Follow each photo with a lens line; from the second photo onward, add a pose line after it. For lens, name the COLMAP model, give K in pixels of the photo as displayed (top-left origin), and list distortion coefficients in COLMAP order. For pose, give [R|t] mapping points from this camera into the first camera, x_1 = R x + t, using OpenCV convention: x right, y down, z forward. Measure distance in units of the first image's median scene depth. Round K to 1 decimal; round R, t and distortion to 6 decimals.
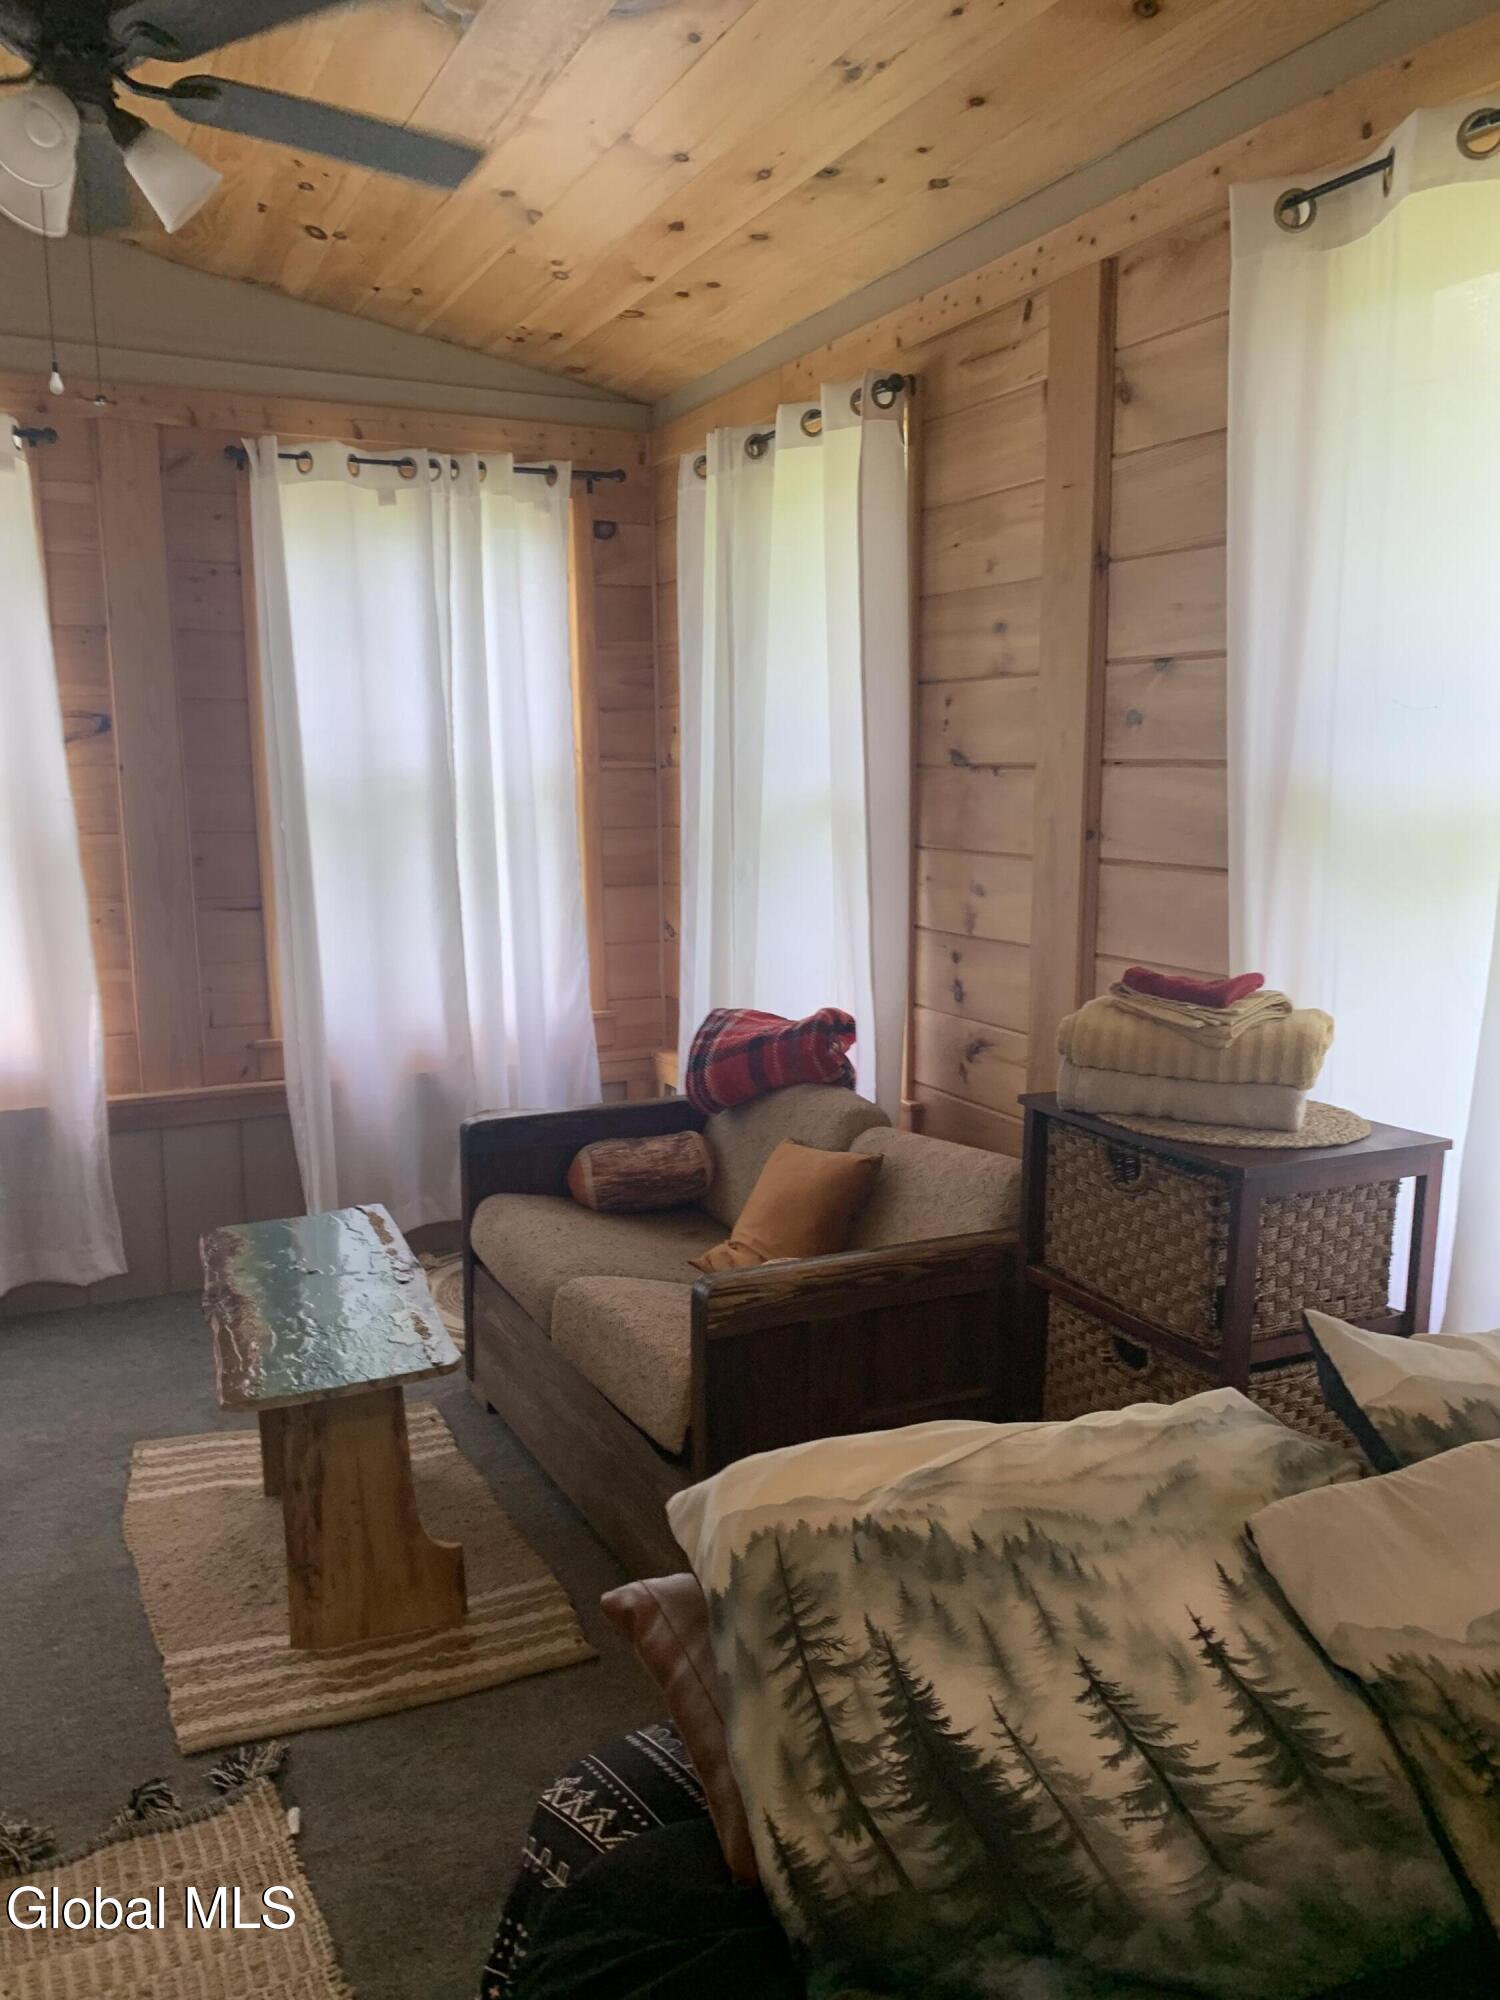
lens RADIAL K [[1544.8, 0, 729.4], [0, 1544.8, 998.0], [0, 0, 1]] dist [0.048186, -0.065694]
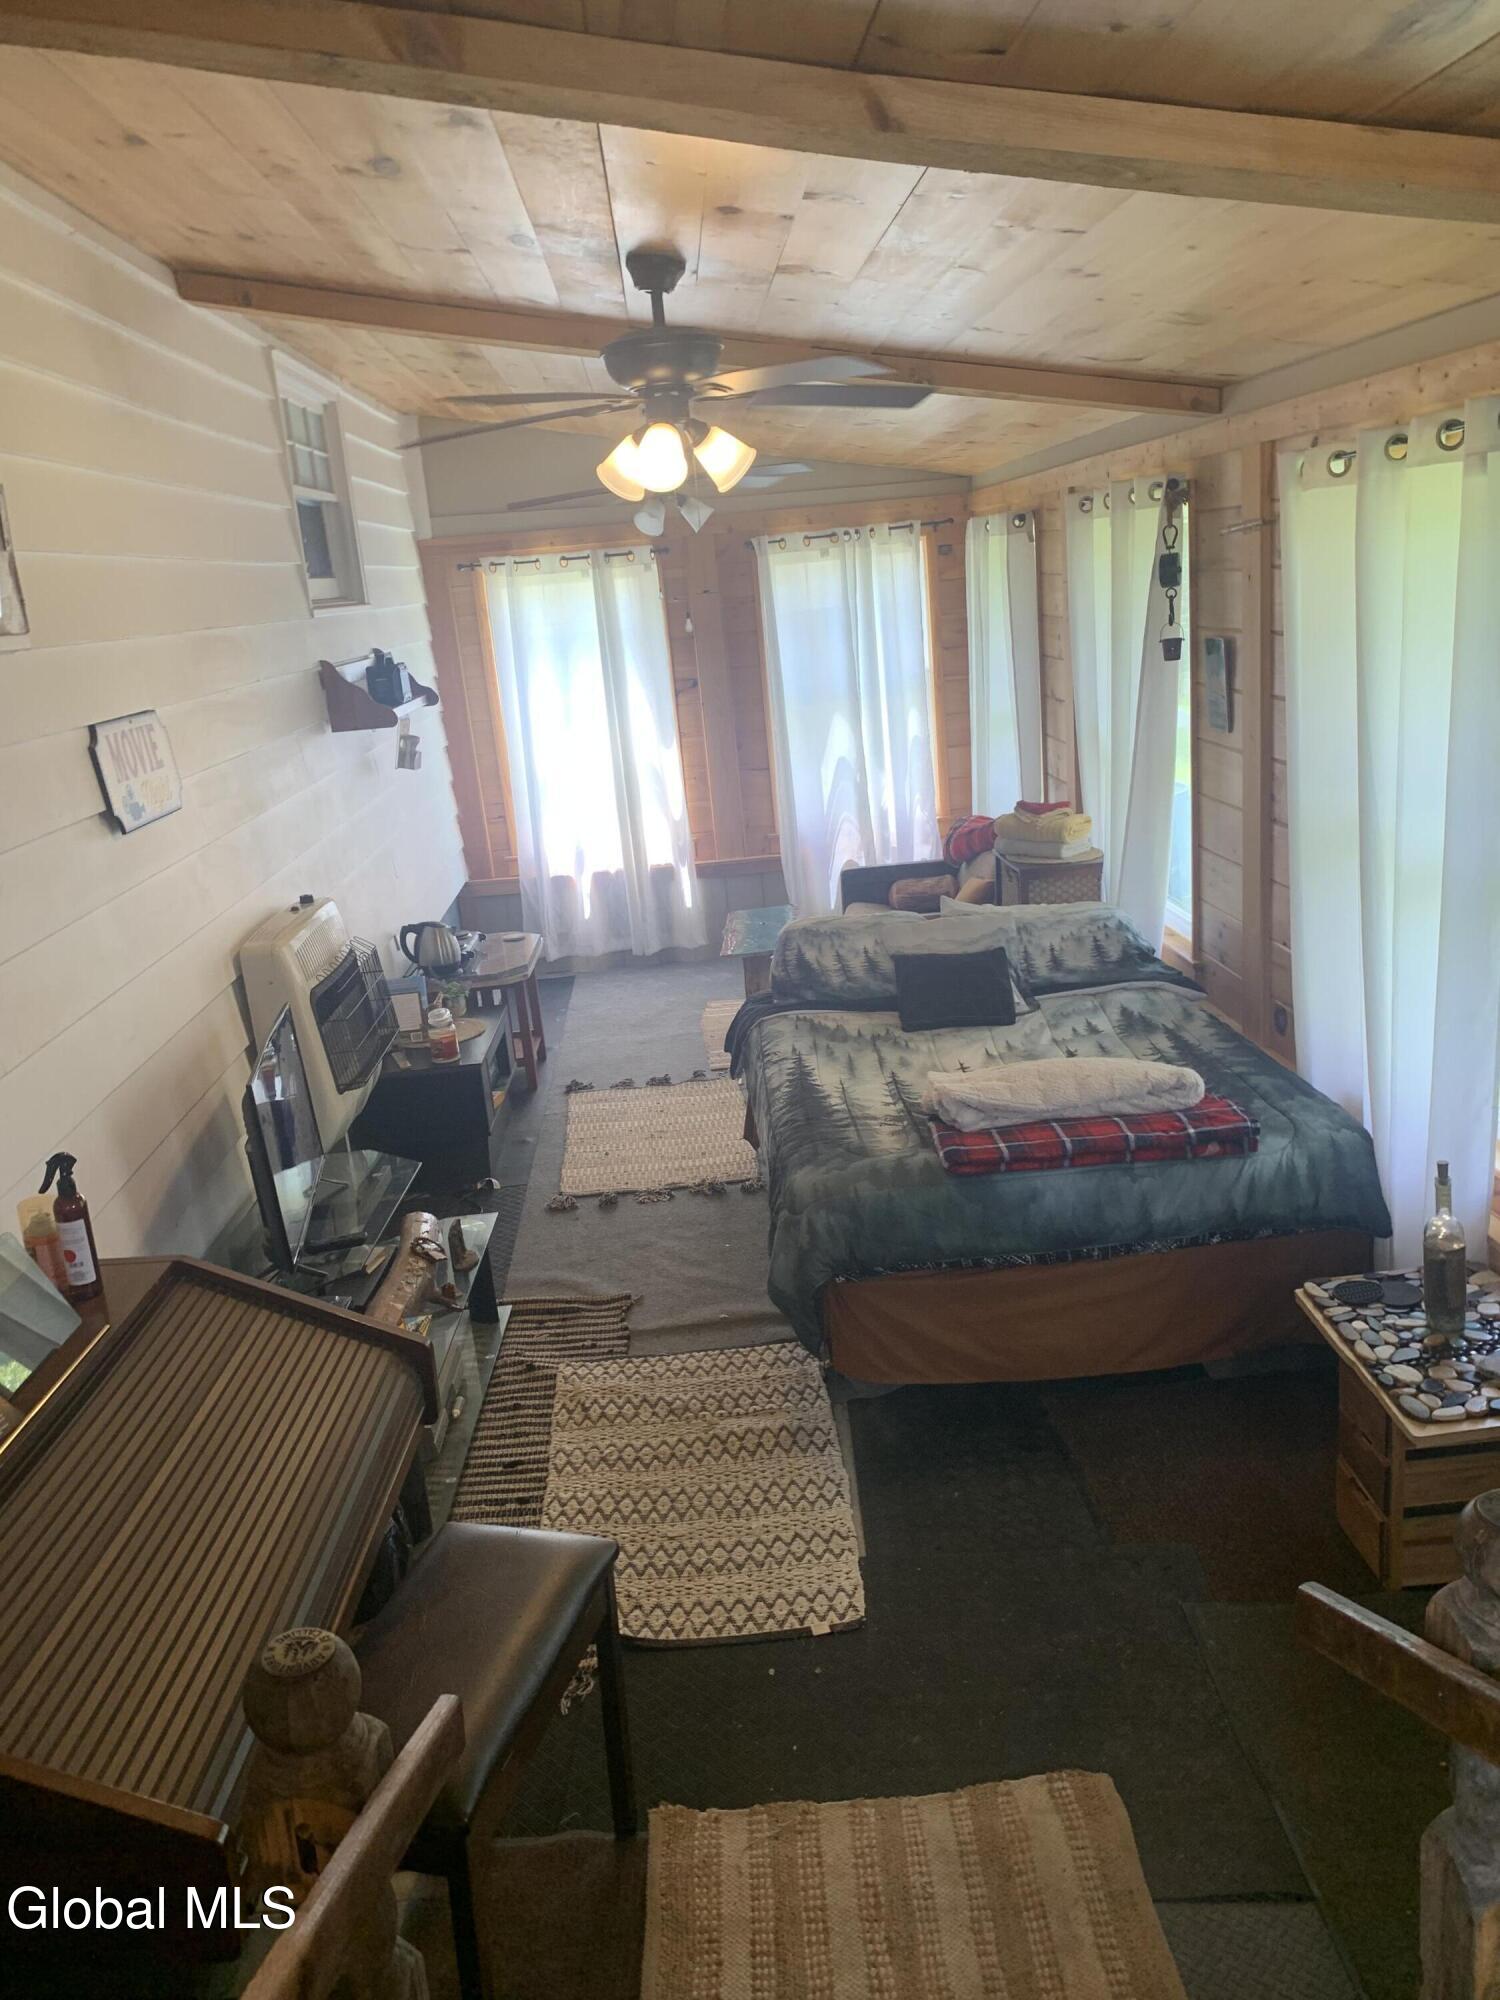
lens RADIAL K [[1544.8, 0, 733.4], [0, 1544.8, 1020.0], [0, 0, 1]] dist [0.048186, -0.065694]
pose [[0.921421, 0.036165, -0.386880, 0.467812], [0.019106, 0.990238, 0.138070, -0.012299], [0.388096, -0.134612, 0.911735, -0.937348]]
